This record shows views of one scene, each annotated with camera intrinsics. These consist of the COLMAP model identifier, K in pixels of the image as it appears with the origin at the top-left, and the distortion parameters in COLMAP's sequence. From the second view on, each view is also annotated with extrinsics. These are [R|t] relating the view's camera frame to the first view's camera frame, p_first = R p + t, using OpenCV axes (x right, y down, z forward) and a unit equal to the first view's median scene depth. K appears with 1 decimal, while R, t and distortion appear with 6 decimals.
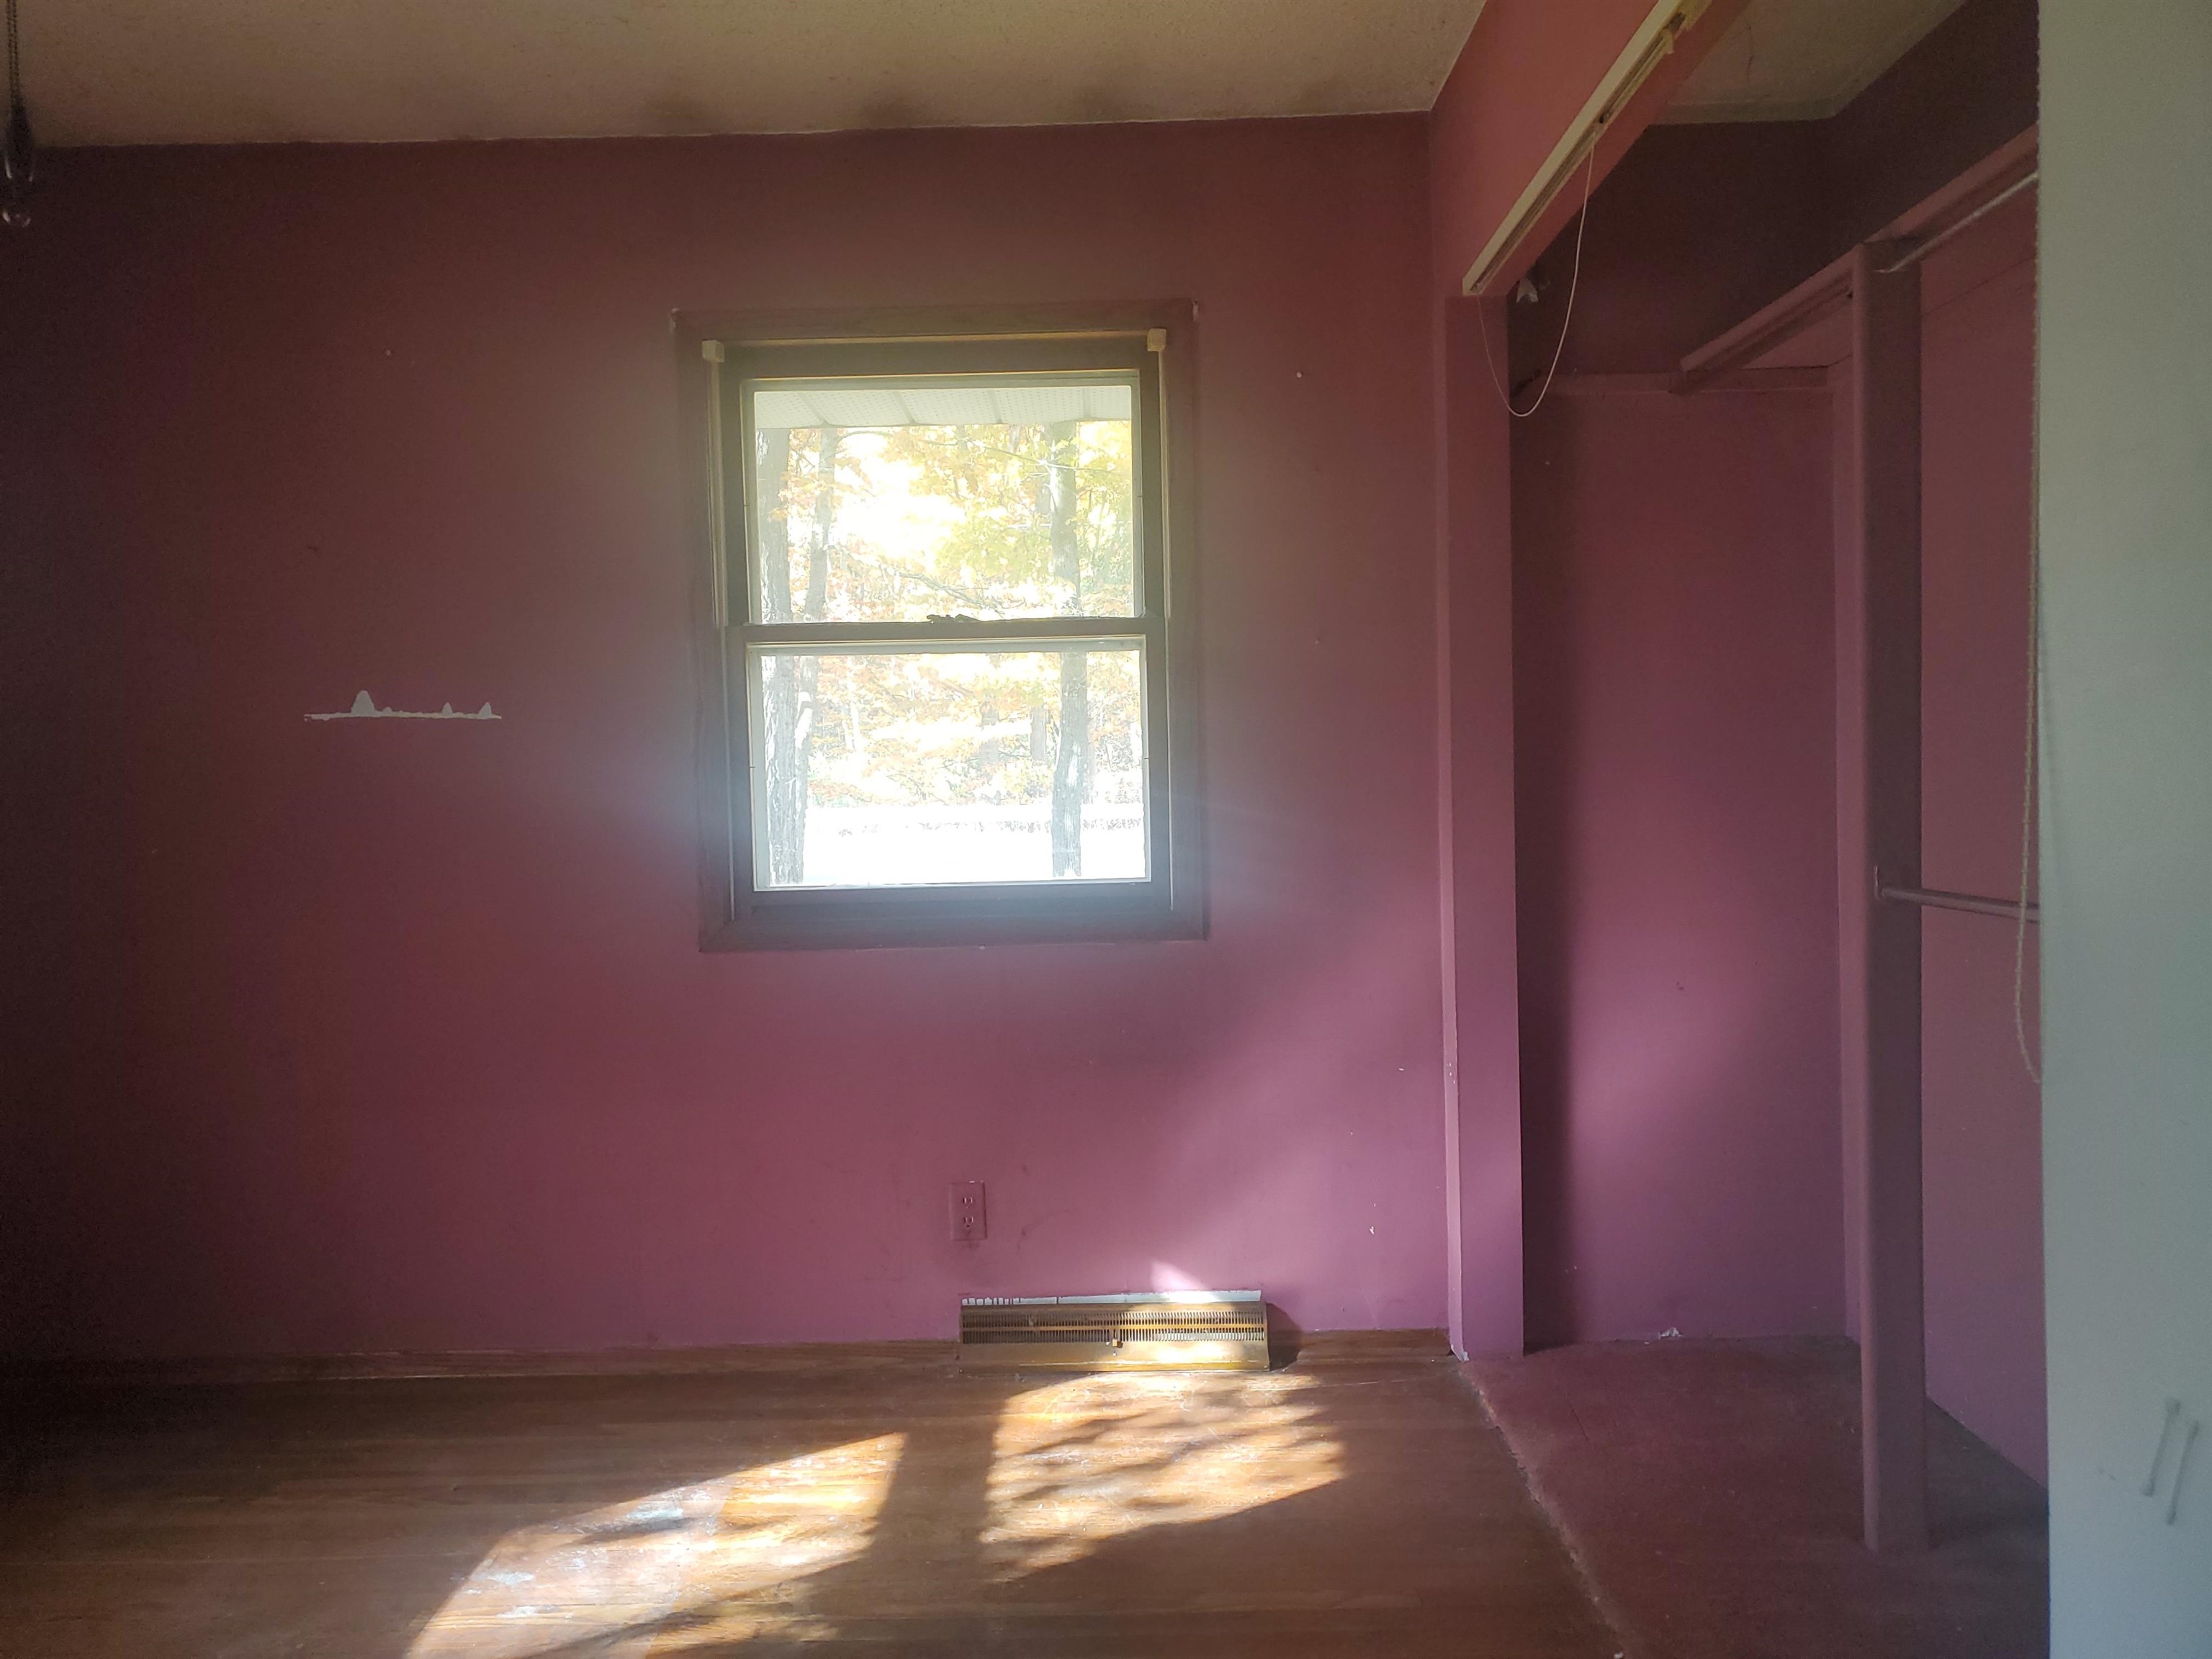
lens RADIAL K [[1725.2, 0, 1116.4], [0, 1725.2, 831.1], [0, 0, 1]] dist [0.010309, 0.009882]
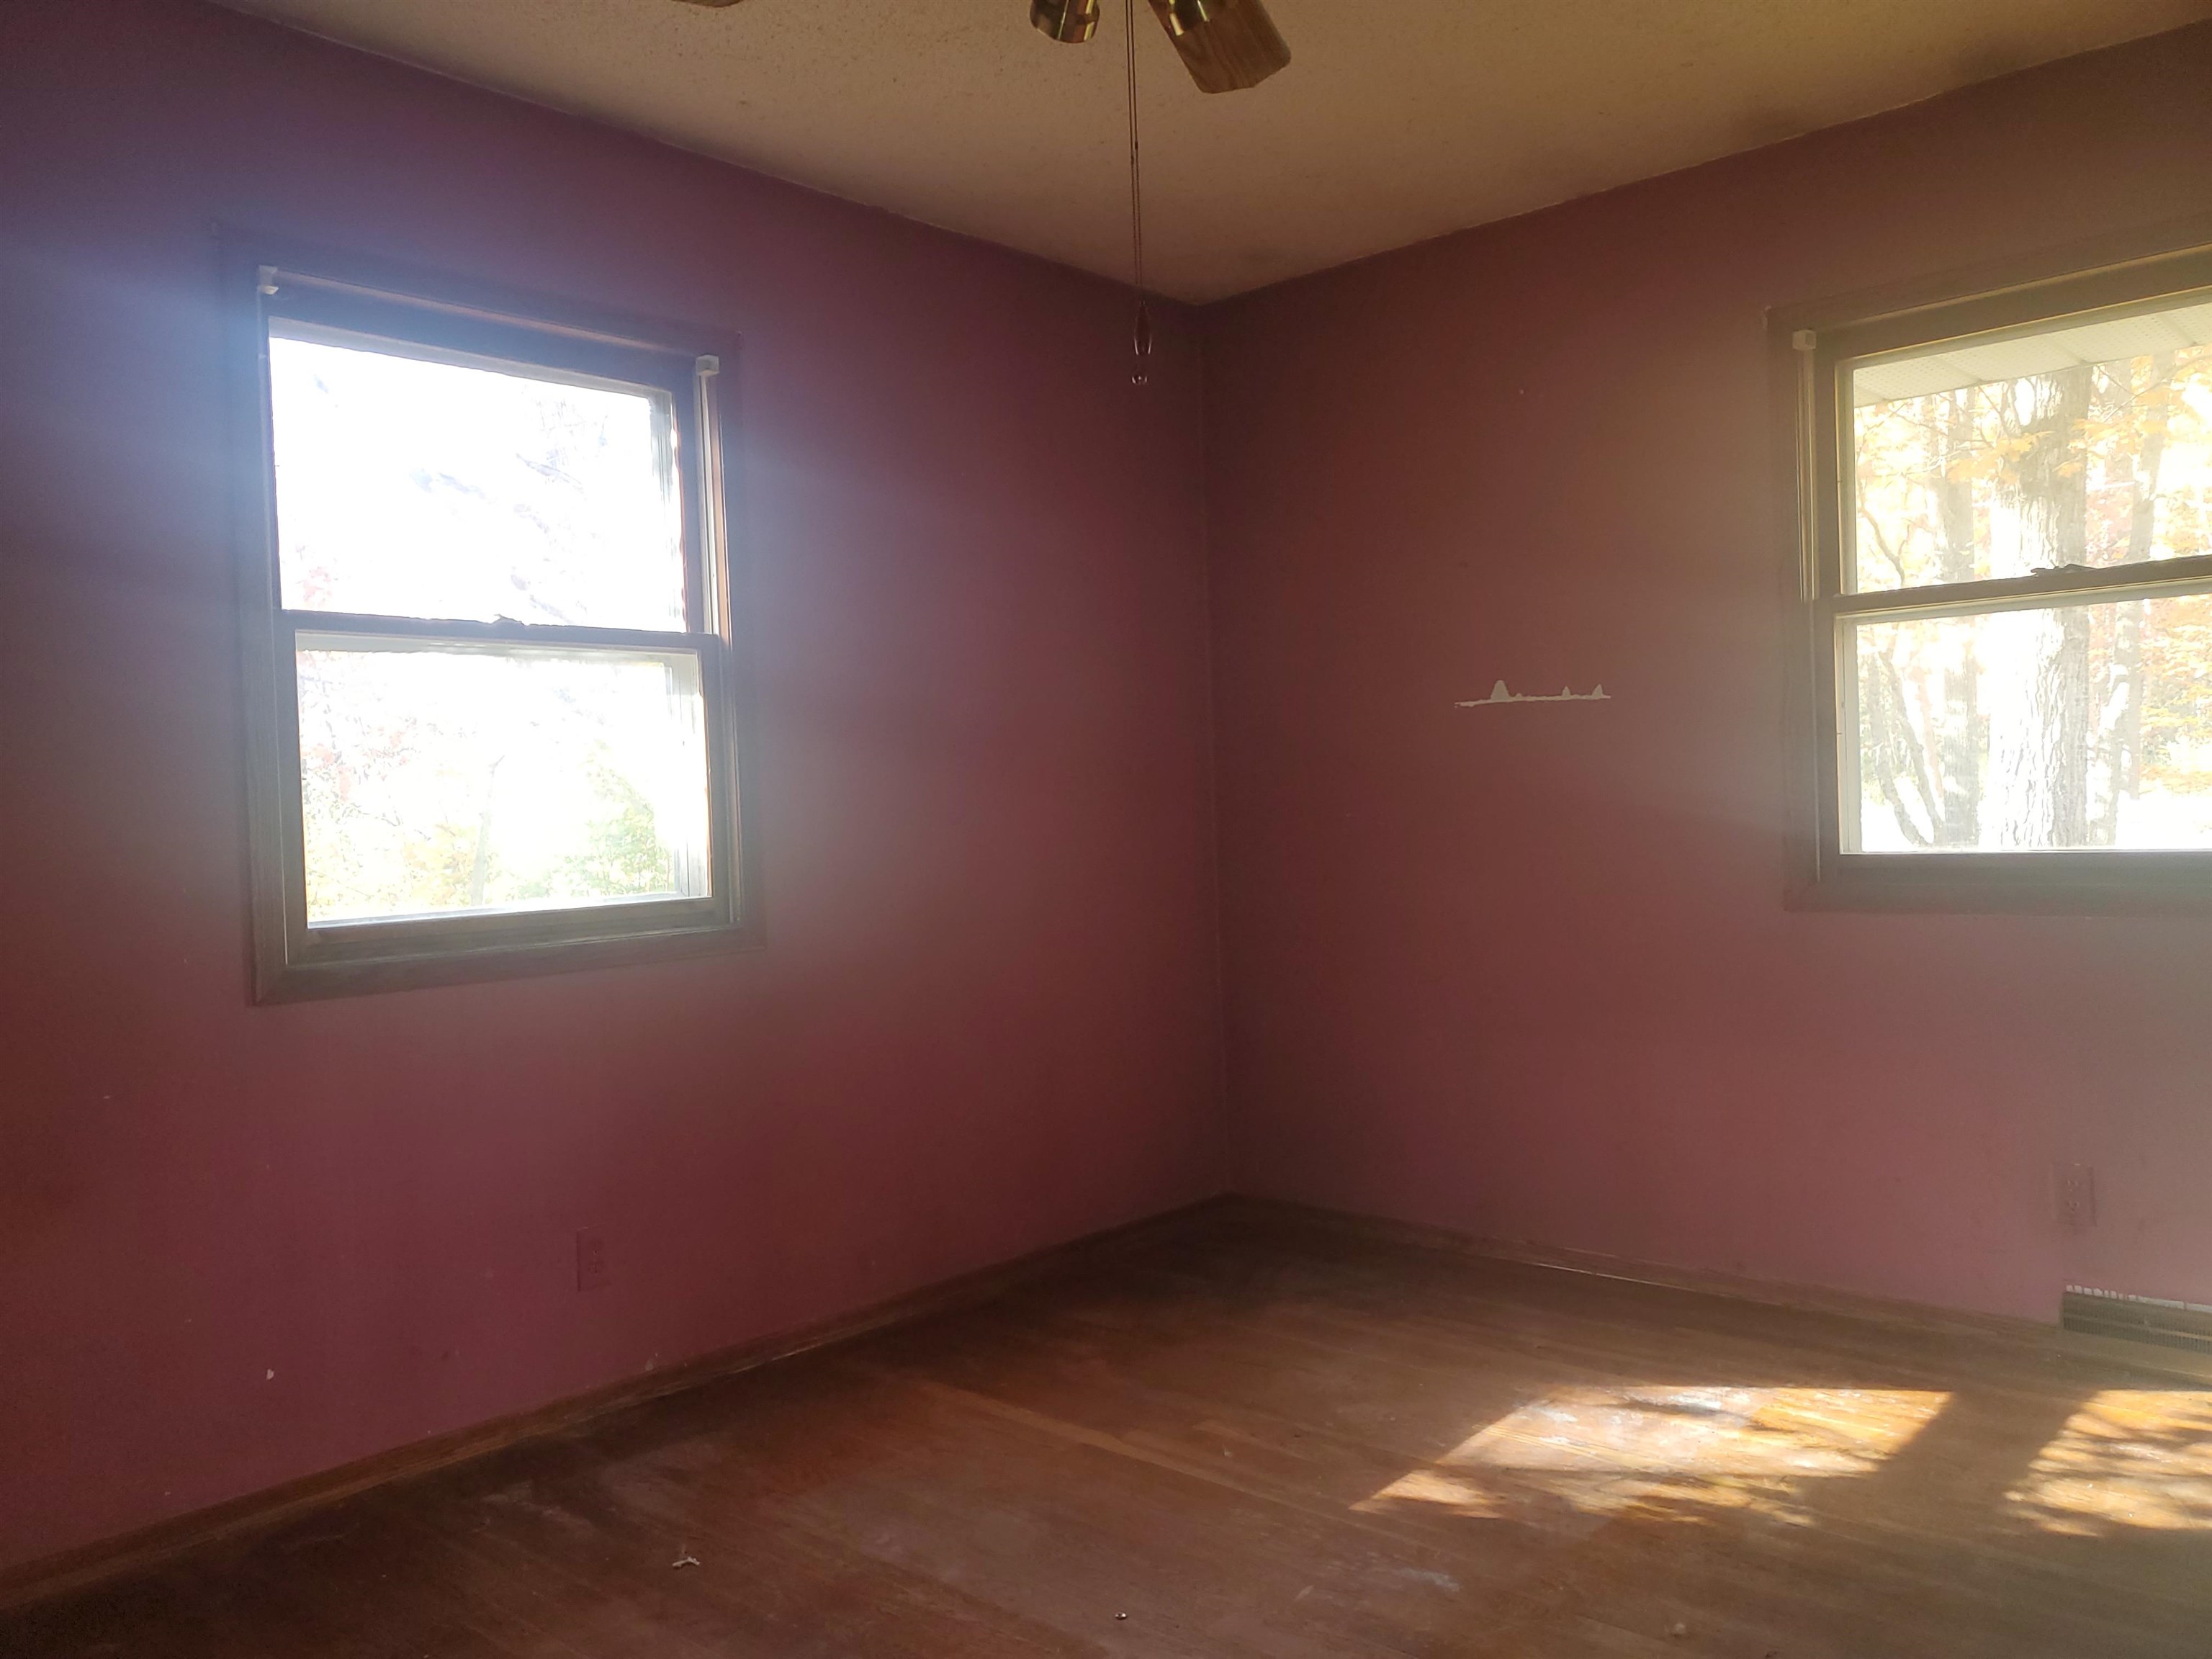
lens RADIAL K [[1725.2, 0, 1116.4], [0, 1725.2, 831.1], [0, 0, 1]] dist [0.010309, 0.009882]
pose [[0.757244, 0.005939, -0.653106, 0.141352], [-0.003187, 0.999980, 0.005398, 0.017014], [0.653125, -0.002006, 0.757248, -0.071560]]
